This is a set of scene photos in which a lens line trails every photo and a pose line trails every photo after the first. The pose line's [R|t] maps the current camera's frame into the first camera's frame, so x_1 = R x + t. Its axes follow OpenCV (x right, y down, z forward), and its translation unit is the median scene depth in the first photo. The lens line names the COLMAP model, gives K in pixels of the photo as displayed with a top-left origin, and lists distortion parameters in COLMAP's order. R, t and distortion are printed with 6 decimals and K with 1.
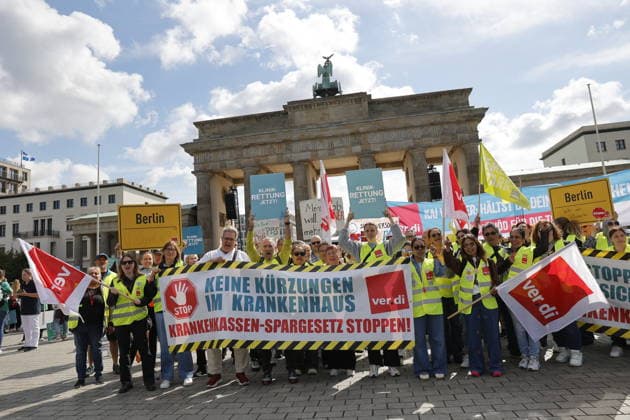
lens RADIAL K [[431.5, 0, 311.7], [0, 431.5, 205.9], [0, 0, 1]] dist [-0.112167, 0.088310]
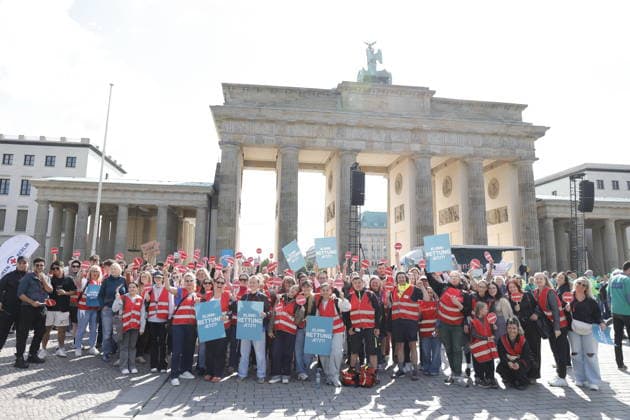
lens RADIAL K [[431.5, 0, 311.7], [0, 431.5, 205.9], [0, 0, 1]] dist [-0.112167, 0.088310]
pose [[0.960516, 0.128675, 0.246681, -0.303518], [-0.124604, 0.991687, -0.032110, 0.044659], [-0.248762, 0.000105, 0.968565, 0.183334]]
